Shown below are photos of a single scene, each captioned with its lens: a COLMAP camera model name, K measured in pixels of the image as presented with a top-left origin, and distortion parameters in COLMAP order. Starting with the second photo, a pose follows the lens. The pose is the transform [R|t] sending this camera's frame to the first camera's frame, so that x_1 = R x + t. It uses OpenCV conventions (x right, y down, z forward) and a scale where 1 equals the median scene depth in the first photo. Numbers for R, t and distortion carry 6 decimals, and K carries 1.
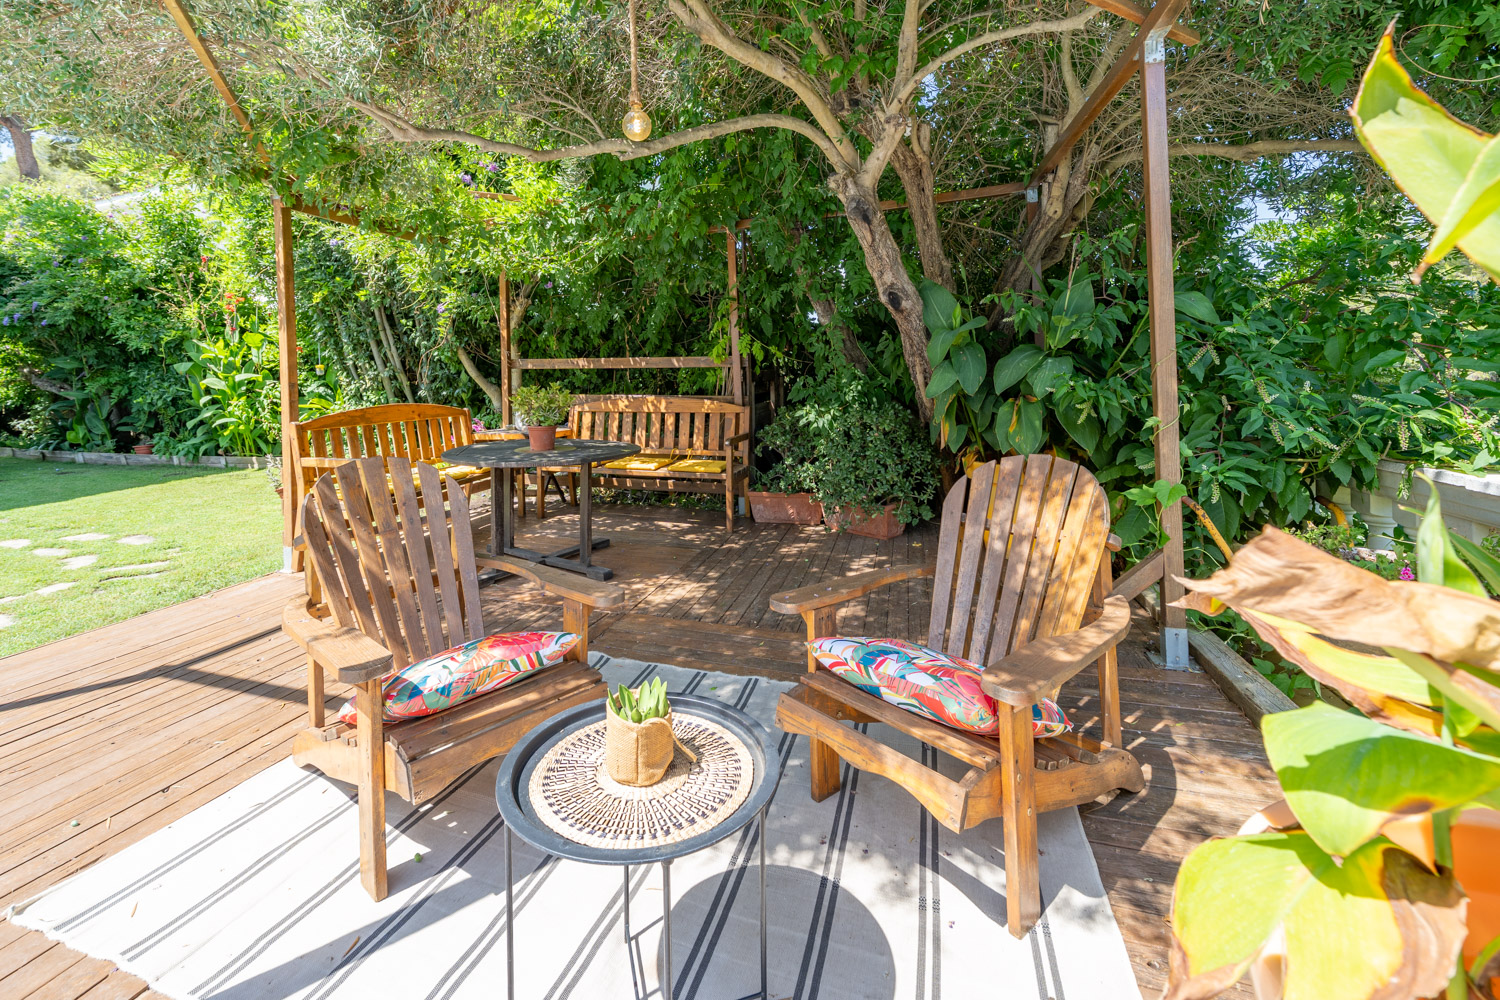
lens RADIAL K [[570.6, 0, 750.0], [0, 570.6, 500.0], [0, 0, 1]] dist [0.000278, 0.000013]
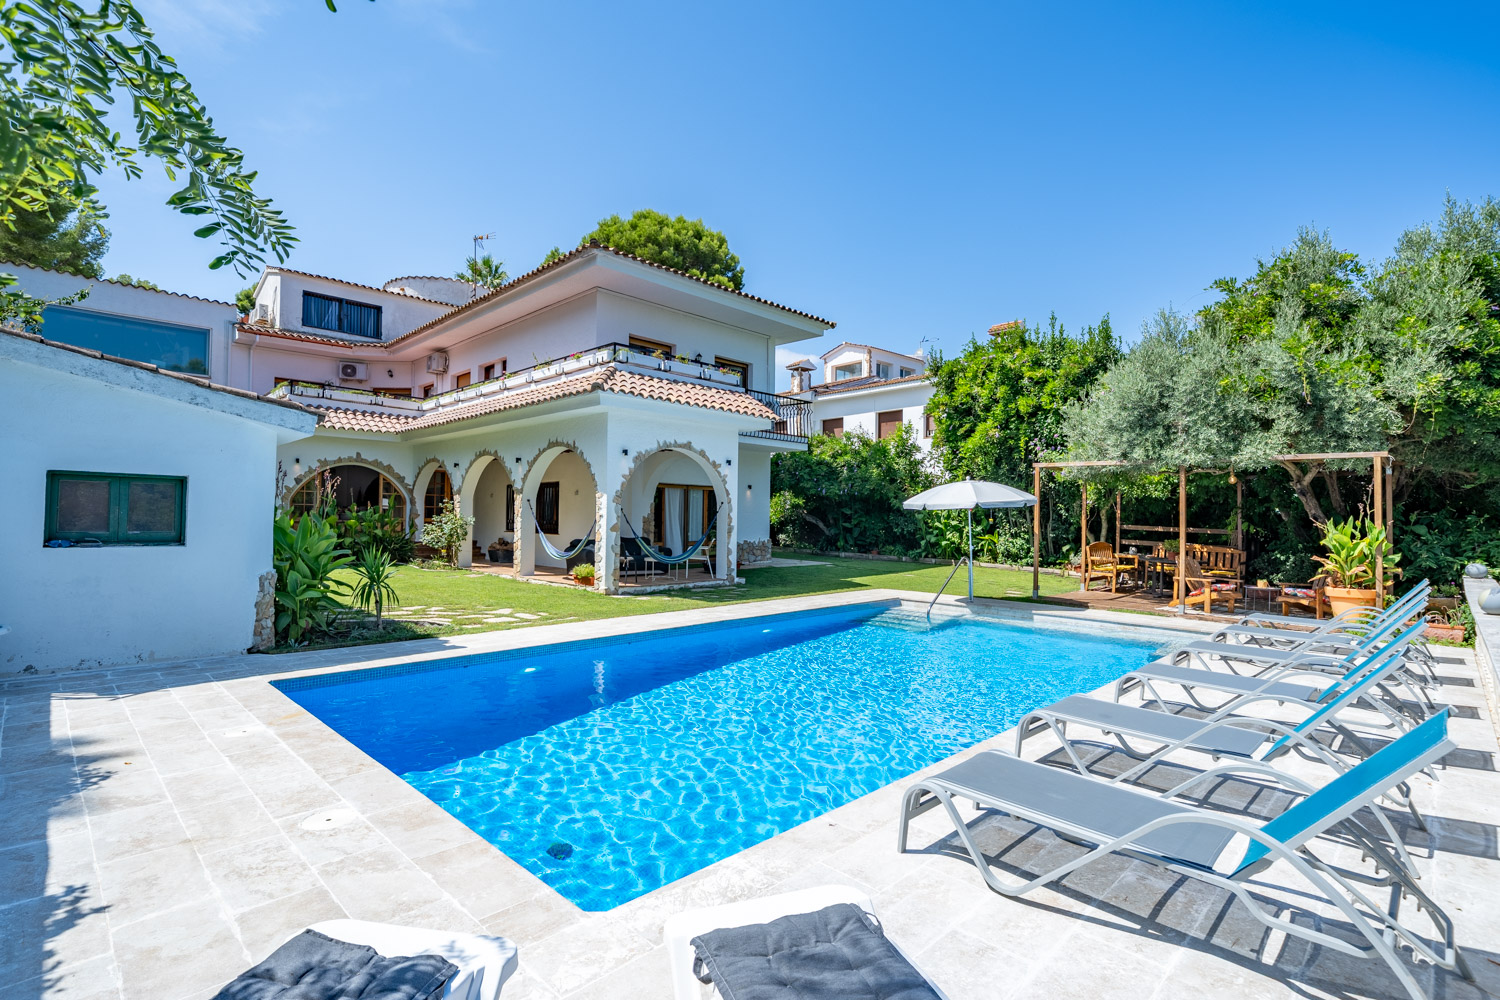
lens RADIAL K [[714.0, 0, 750.0], [0, 714.0, 500.0], [0, 0, 1]] dist [0.018357, 0.000327]
pose [[0.885370, 0.033598, -0.463672, -0.463164], [-0.137103, 0.971895, -0.191371, 0.509479], [0.444210, 0.233005, 0.865093, -2.680711]]
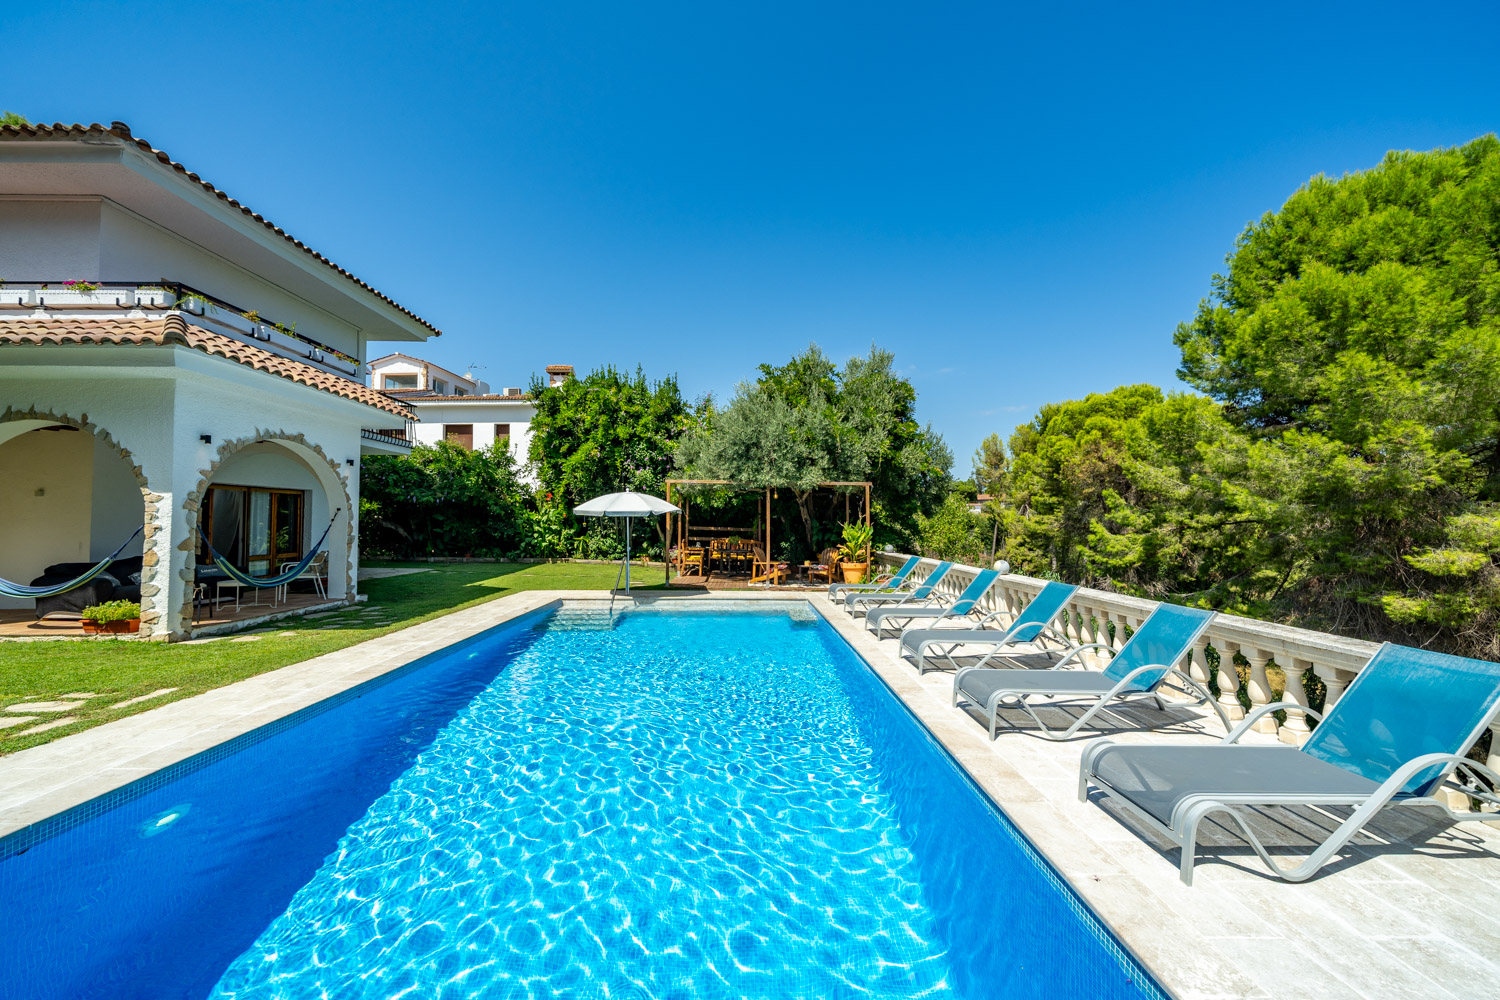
lens RADIAL K [[541.9, 0, 750.0], [0, 541.9, 500.0], [0, 0, 1]] dist [0.006304, 0.000151]
pose [[0.949604, 0.047111, 0.309890, -1.221708], [0.032329, 0.968647, -0.246327, 0.454165], [-0.311779, 0.243932, 0.918309, -2.365948]]
